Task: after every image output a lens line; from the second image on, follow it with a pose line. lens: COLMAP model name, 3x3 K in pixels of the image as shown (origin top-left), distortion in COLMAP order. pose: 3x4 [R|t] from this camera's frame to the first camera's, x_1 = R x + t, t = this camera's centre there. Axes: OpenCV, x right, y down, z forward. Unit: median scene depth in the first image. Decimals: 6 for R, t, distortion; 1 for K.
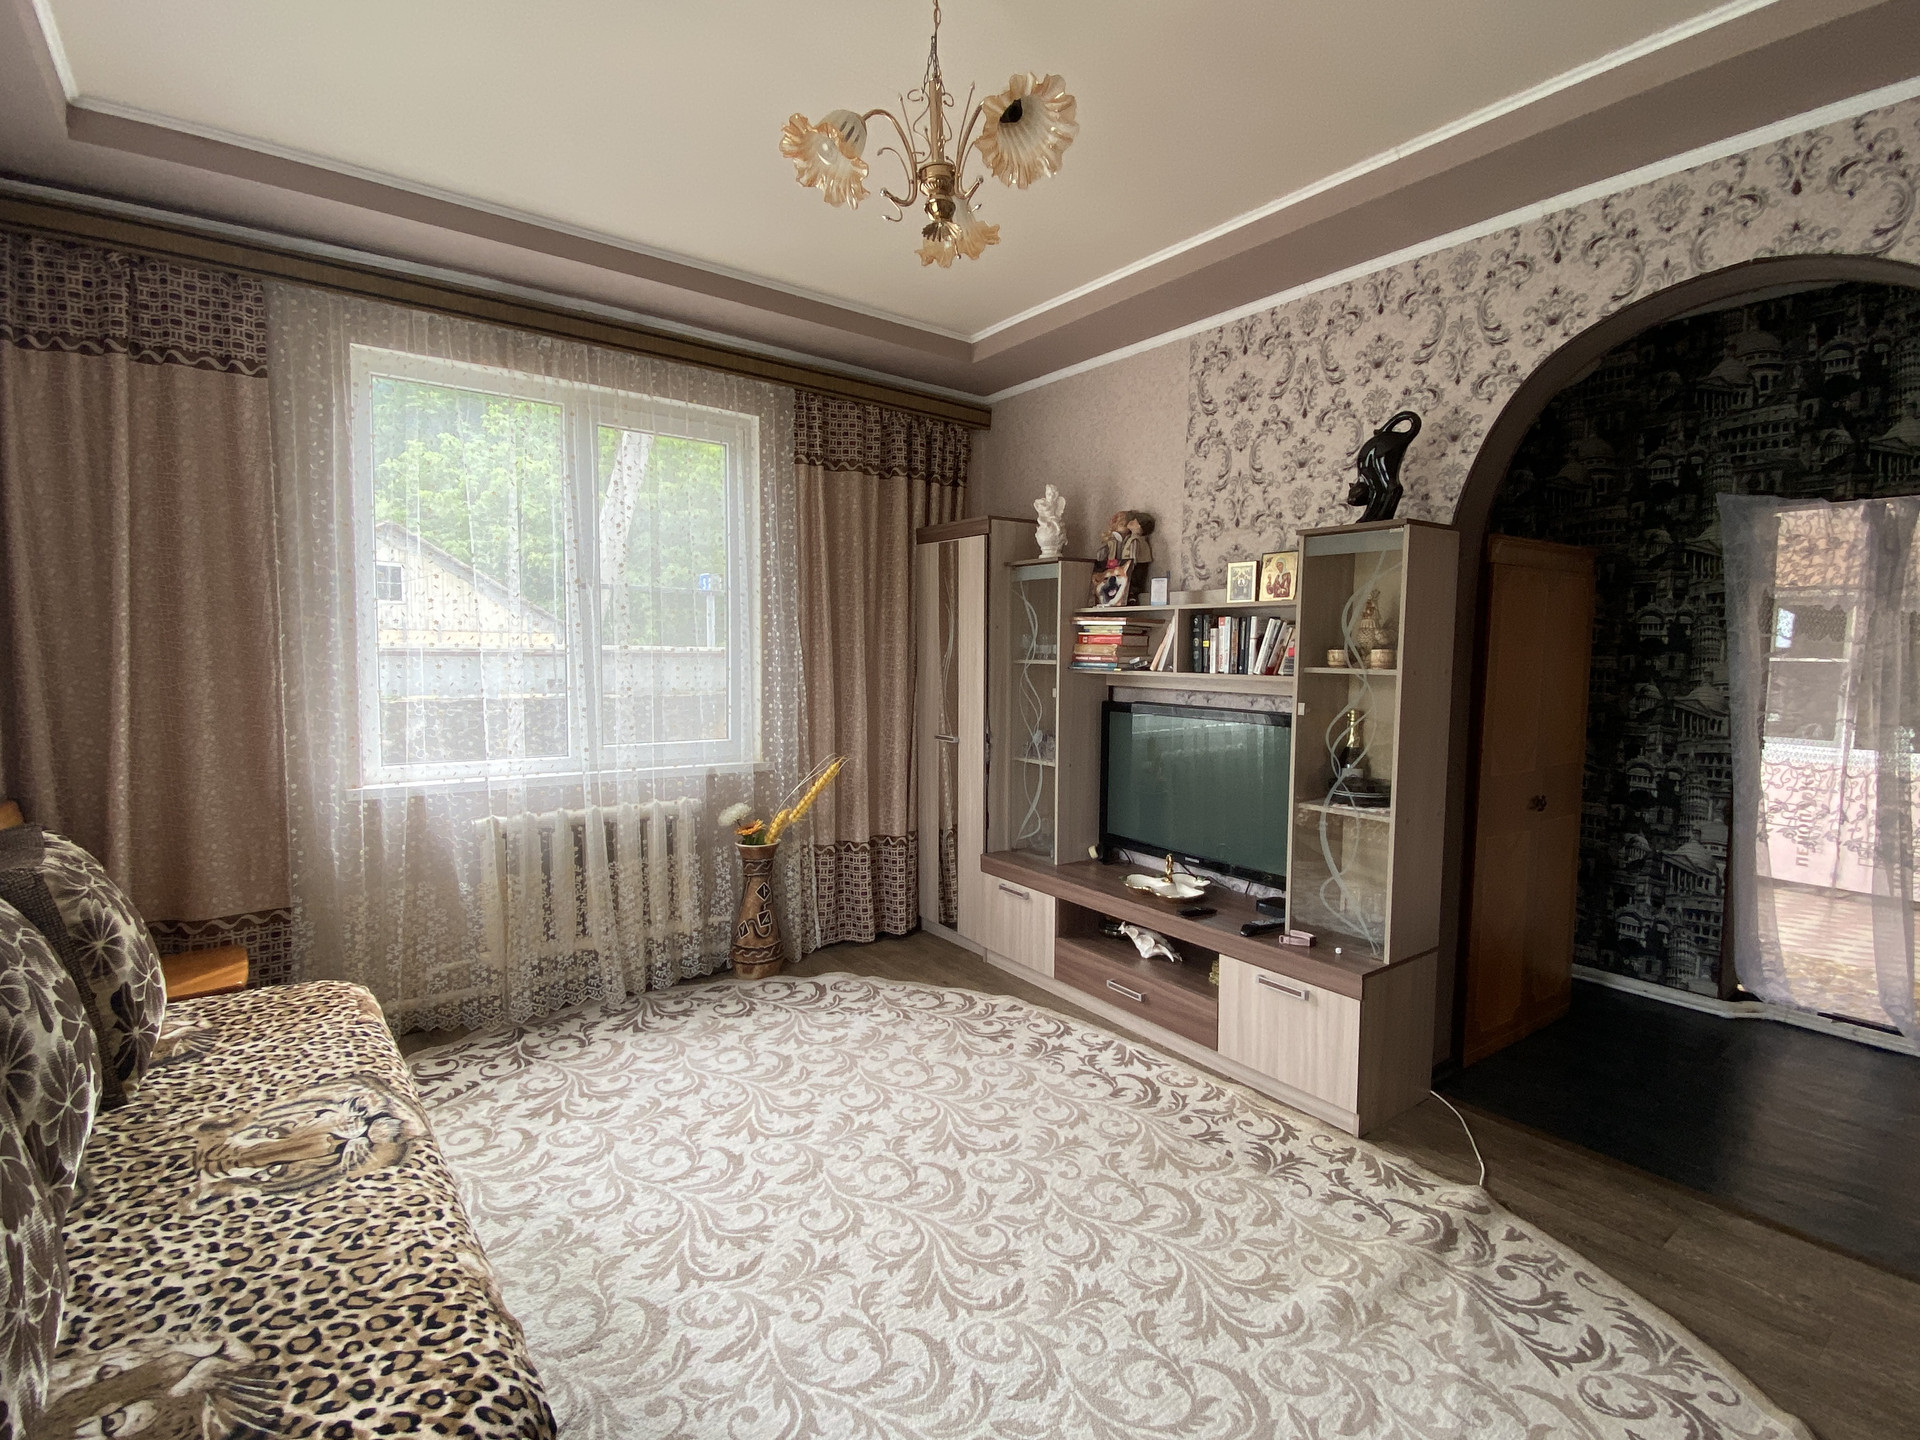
lens RADIAL K [[923.3, 0, 963.1], [0, 923.3, 708.0], [0, 0, 1]] dist [0.042807, -0.013223]
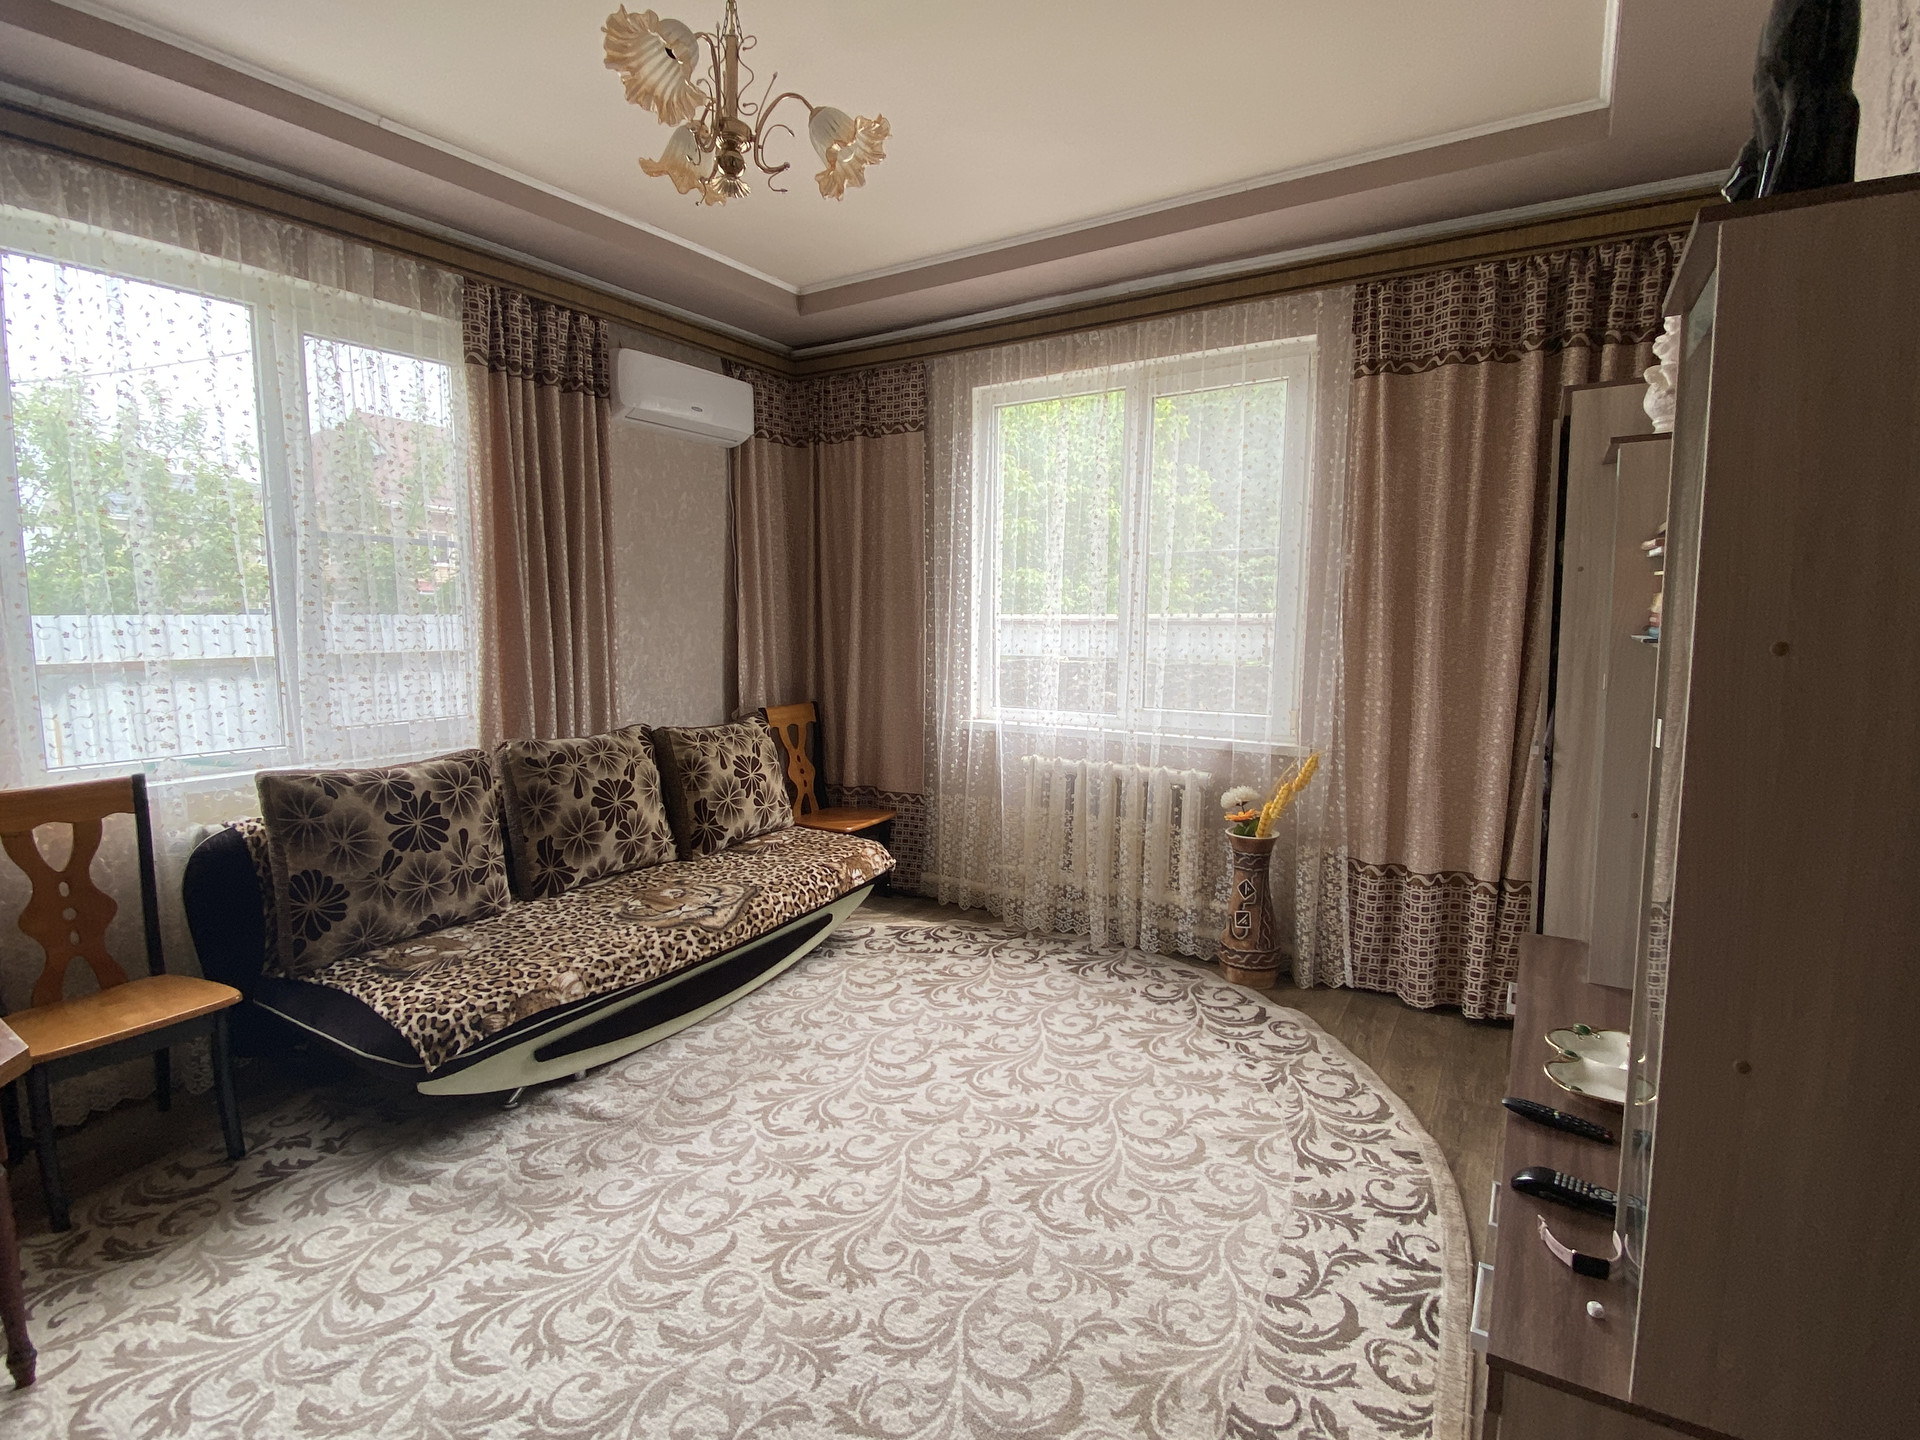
lens RADIAL K [[923.3, 0, 950.7], [0, 923.3, 712.4], [0, 0, 1]] dist [0.042807, -0.013223]
pose [[0.354711, 0.090917, -0.930545, 0.588522], [-0.056925, 0.995515, 0.075566, -0.024580], [0.933242, 0.026167, 0.358295, 0.493438]]
